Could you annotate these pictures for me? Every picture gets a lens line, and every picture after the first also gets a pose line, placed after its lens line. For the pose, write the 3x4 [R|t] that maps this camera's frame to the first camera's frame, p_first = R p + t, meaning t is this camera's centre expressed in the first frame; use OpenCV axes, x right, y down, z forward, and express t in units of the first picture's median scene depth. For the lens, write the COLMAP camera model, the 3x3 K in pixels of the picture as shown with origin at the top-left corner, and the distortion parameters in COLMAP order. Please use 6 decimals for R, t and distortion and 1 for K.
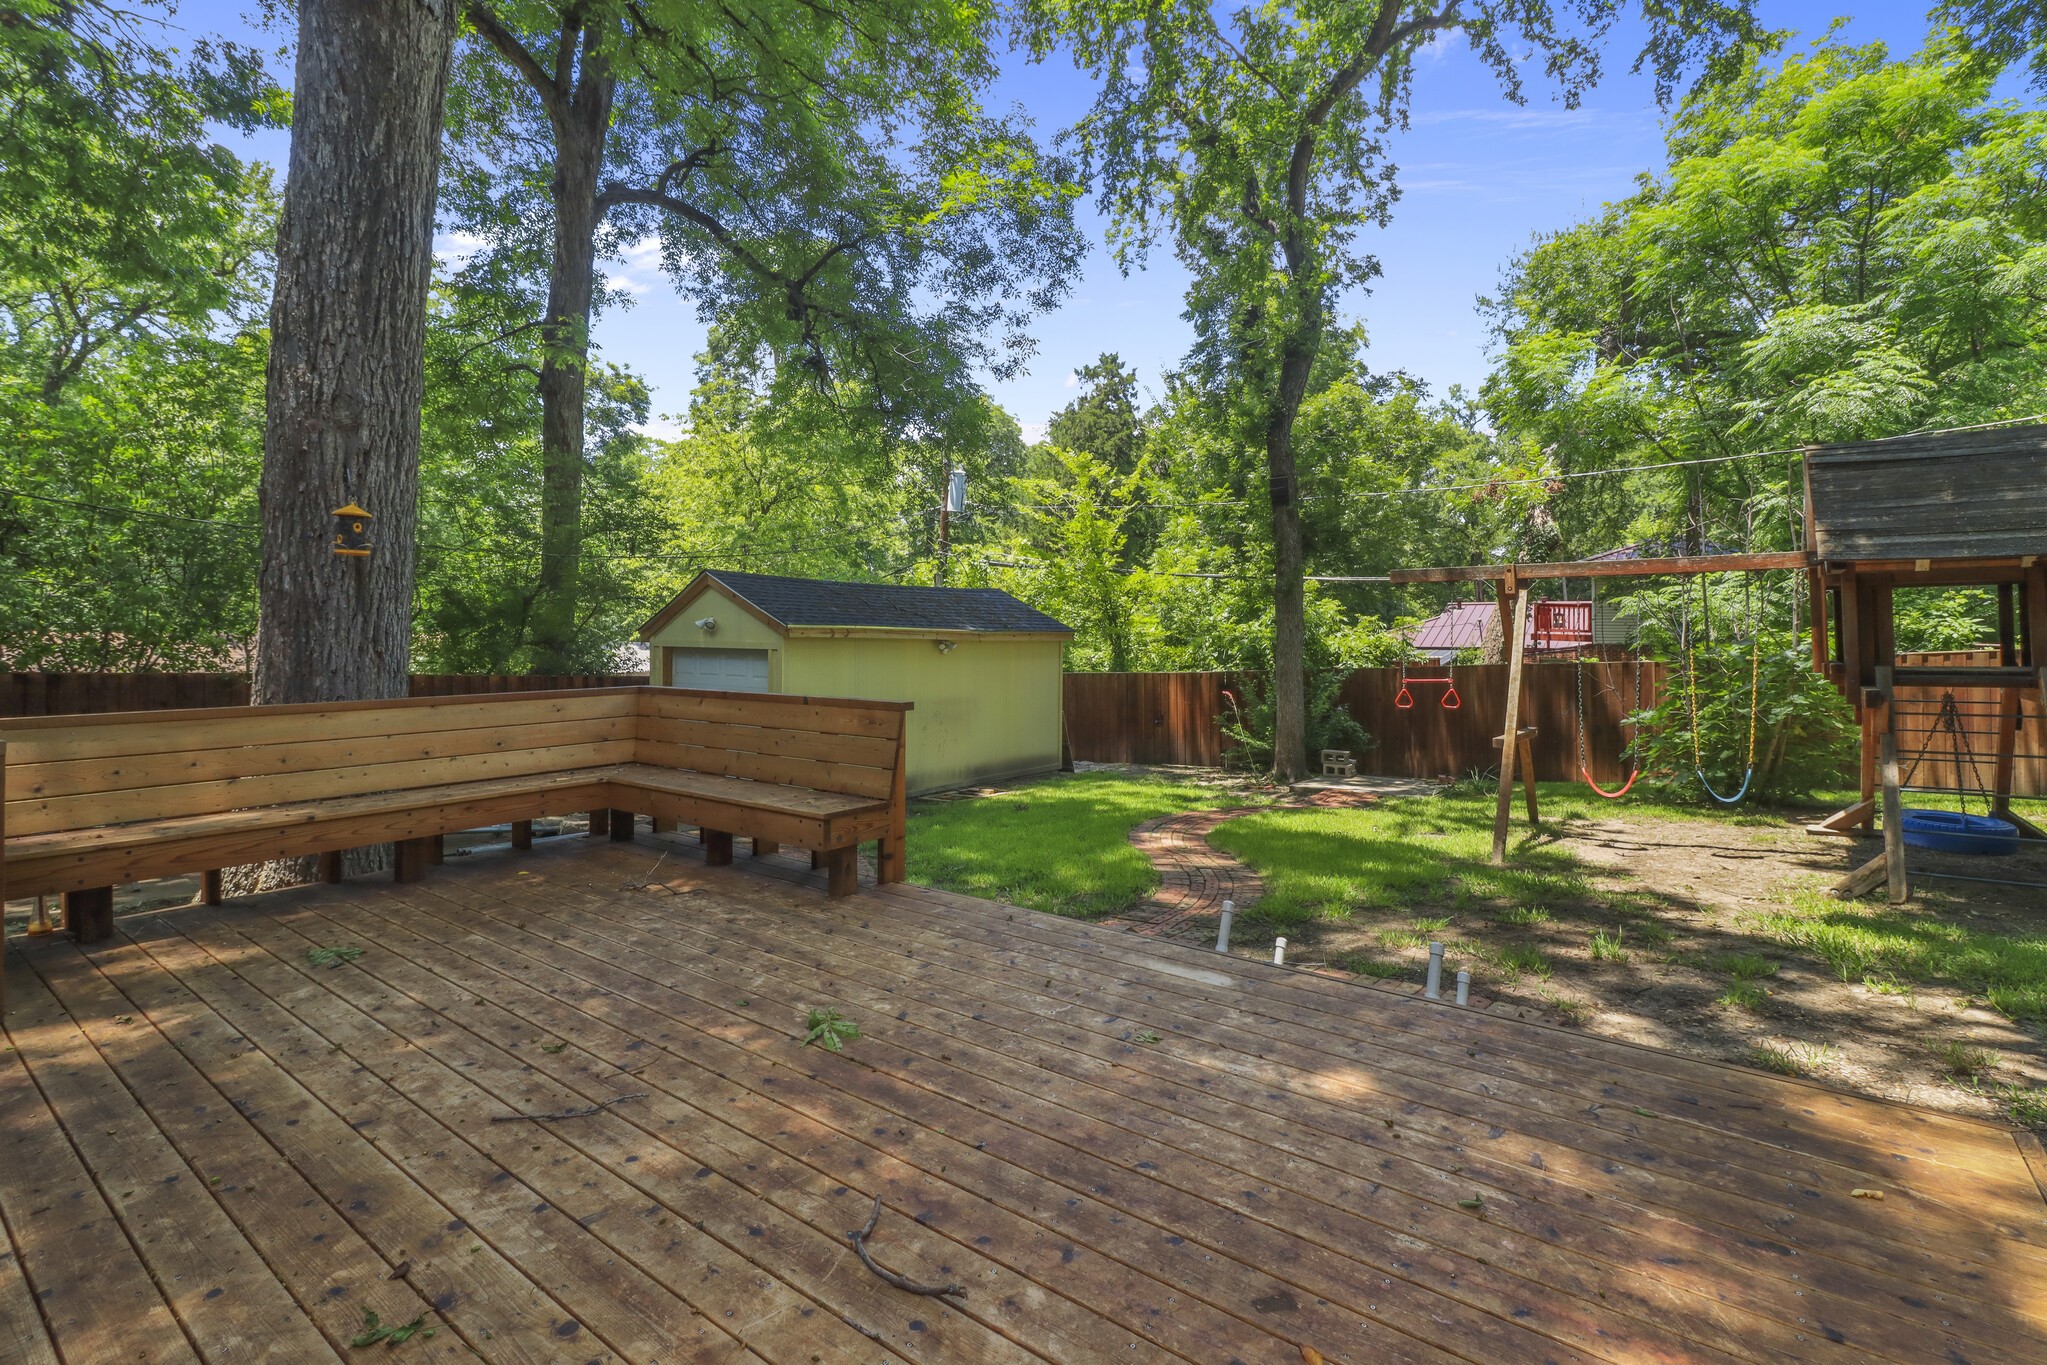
lens RADIAL K [[954.0, 0, 1012.4], [0, 954.0, 625.9], [0, 0, 1]] dist [-0.000040, -0.000017]
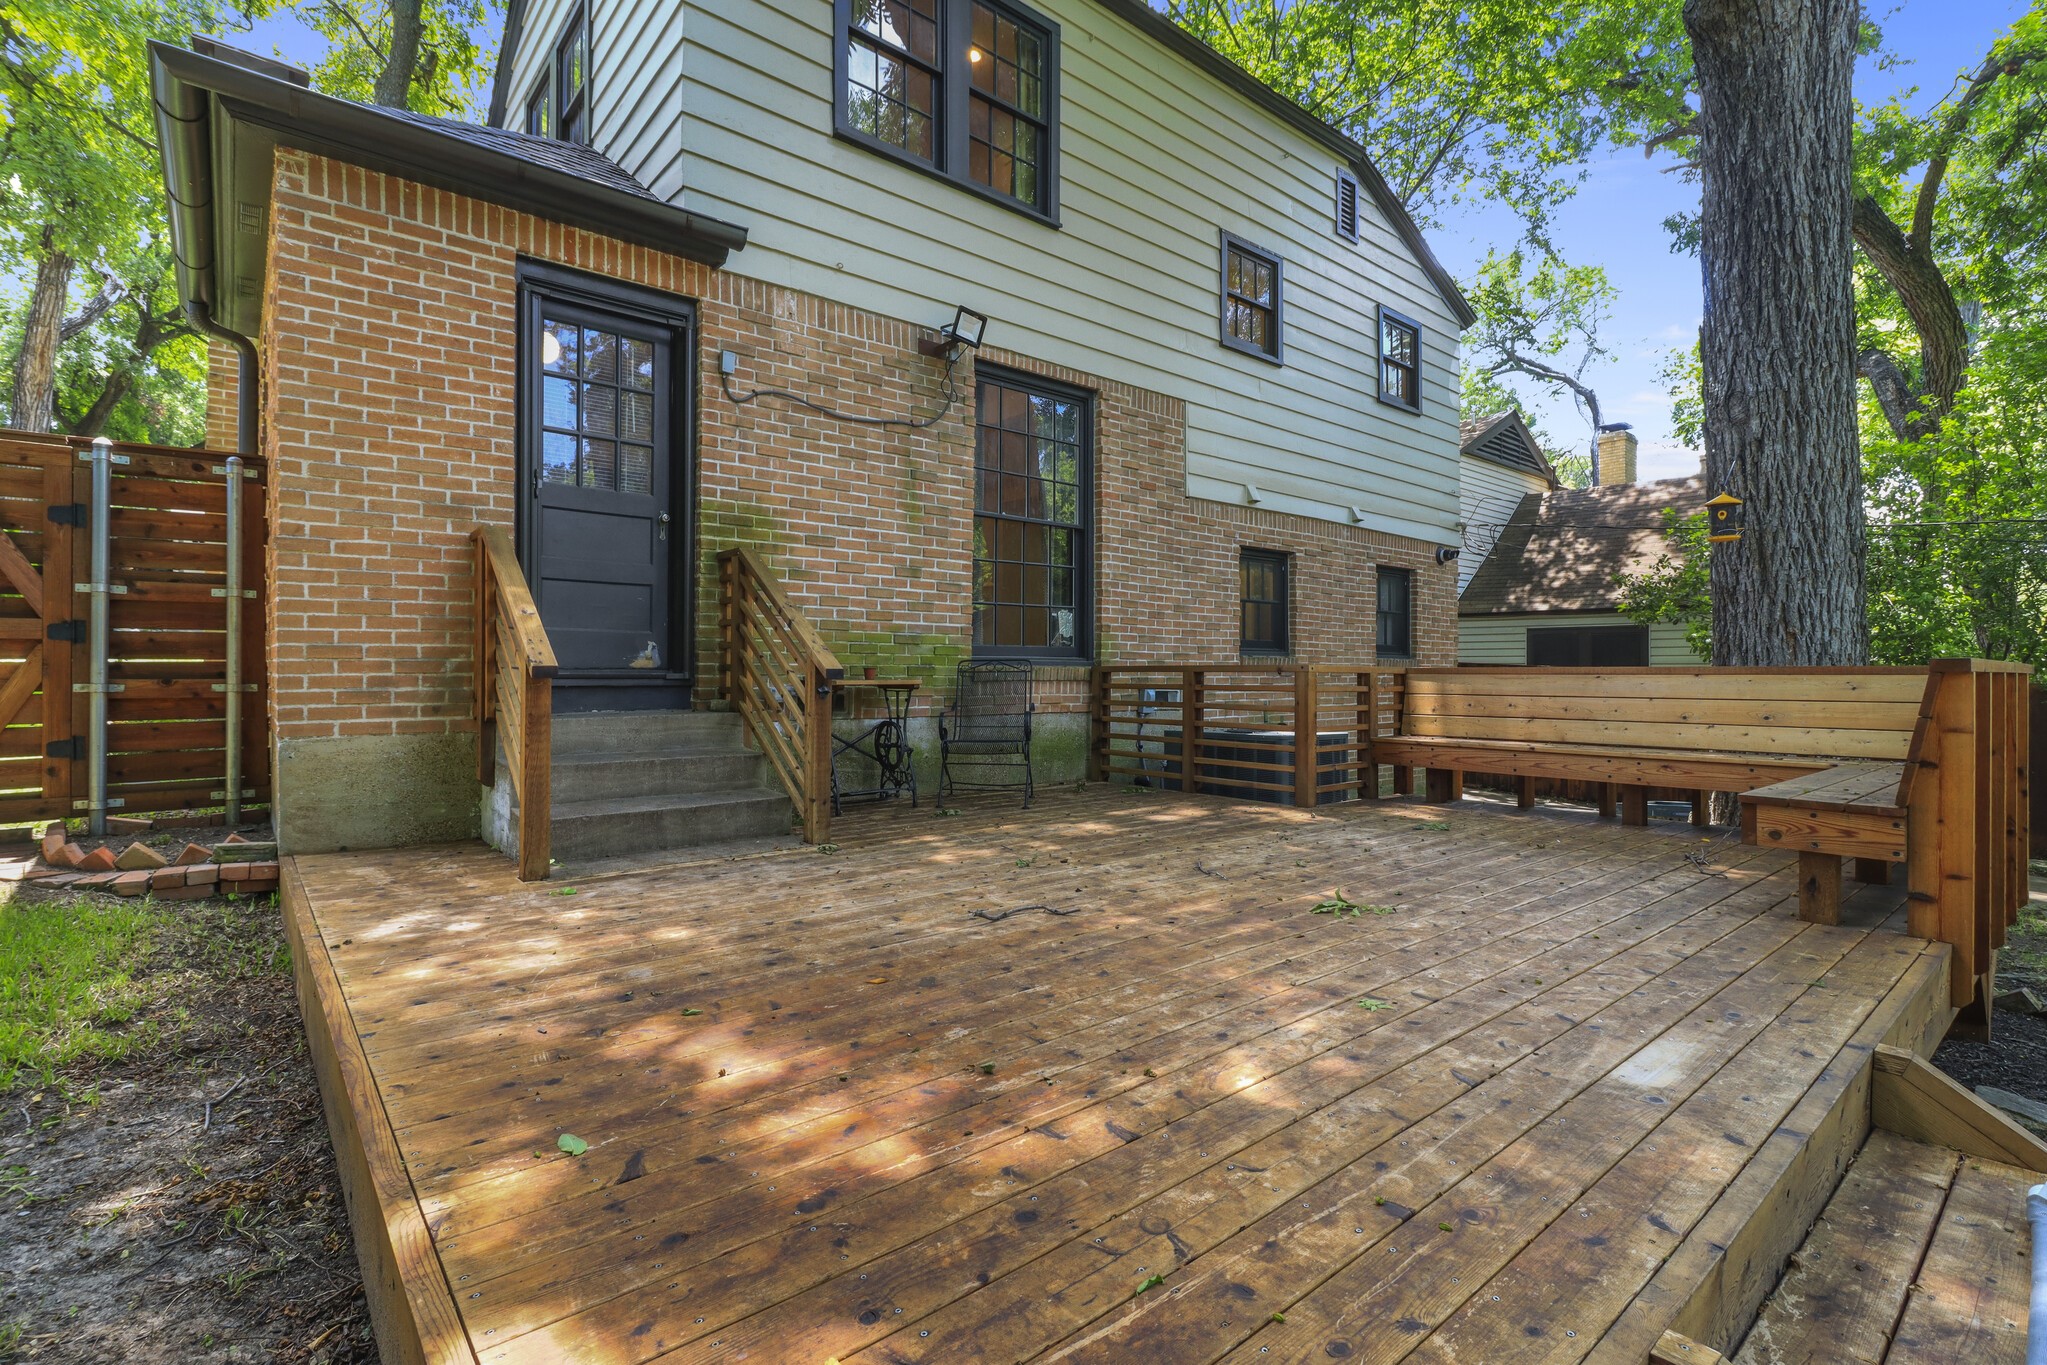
lens RADIAL K [[940.3, 0, 1018.2], [0, 940.3, 659.7], [0, 0, 1]] dist [0.000786, -0.000514]
pose [[-0.217433, -0.014815, -0.975963, 1.077378], [0.000211, 0.999884, -0.015225, 0.158356], [0.976075, -0.003516, -0.217405, 0.946174]]
